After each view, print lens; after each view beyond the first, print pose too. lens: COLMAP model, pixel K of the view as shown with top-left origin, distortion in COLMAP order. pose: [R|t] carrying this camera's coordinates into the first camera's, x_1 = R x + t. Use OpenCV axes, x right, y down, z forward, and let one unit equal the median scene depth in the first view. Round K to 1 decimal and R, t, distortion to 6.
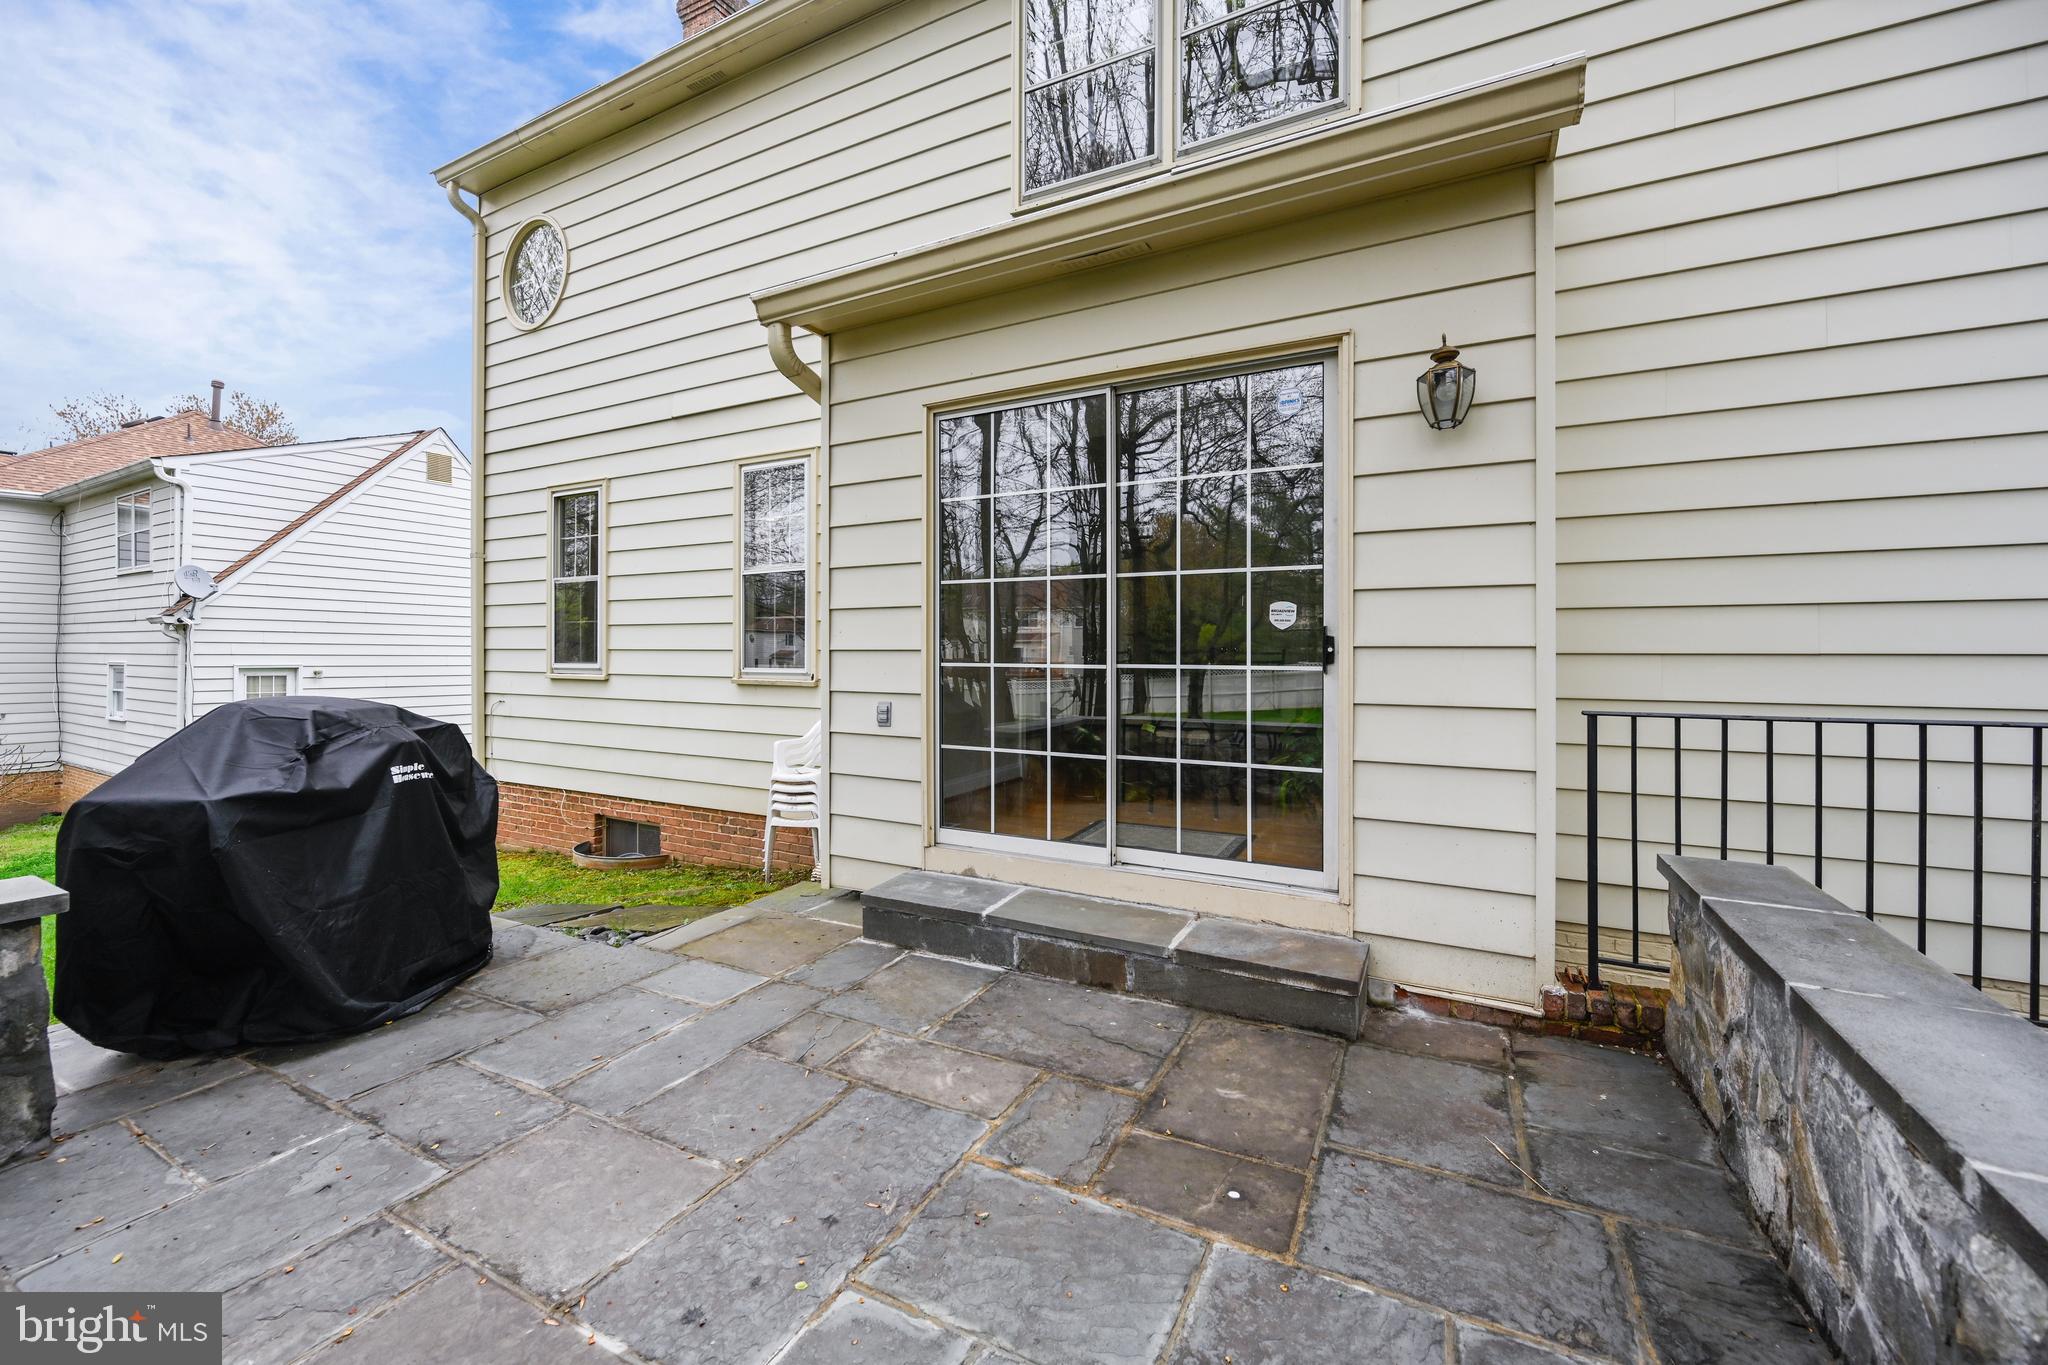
lens RADIAL K [[806.8, 0, 1020.7], [0, 806.8, 635.9], [0, 0, 1]] dist [-0.006745, 0.000342]
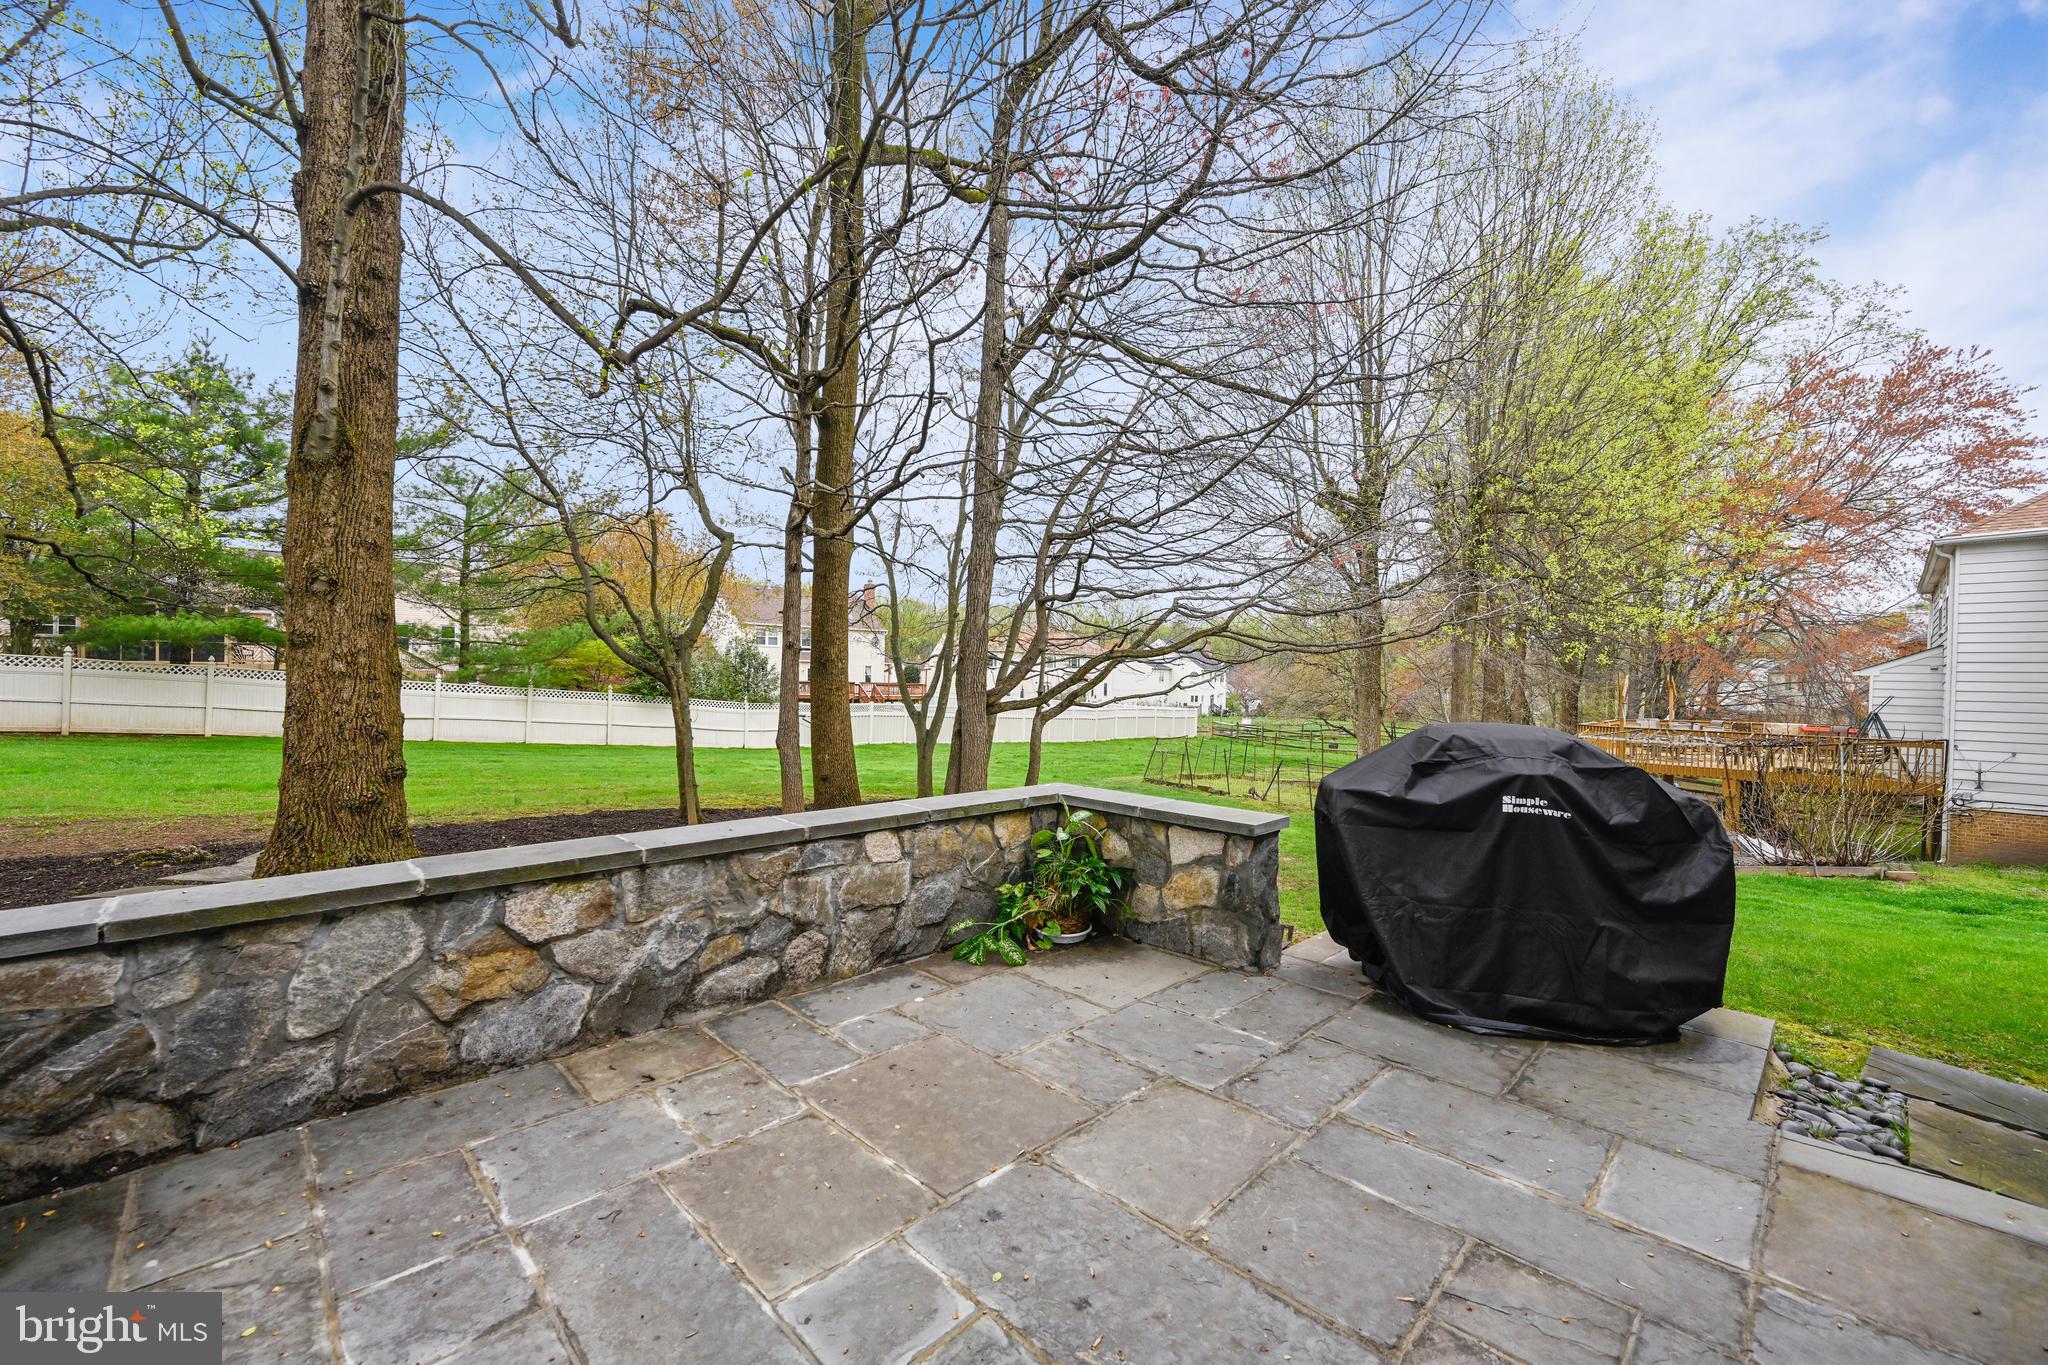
lens RADIAL K [[806.8, 0, 1026.9], [0, 806.8, 680.1], [0, 0, 1]] dist [-0.006745, 0.000342]
pose [[-0.284860, 0.000240, -0.958569, 0.443178], [0.002815, 0.999996, -0.000587, 0.015149], [0.958565, -0.002866, -0.284860, 0.816365]]
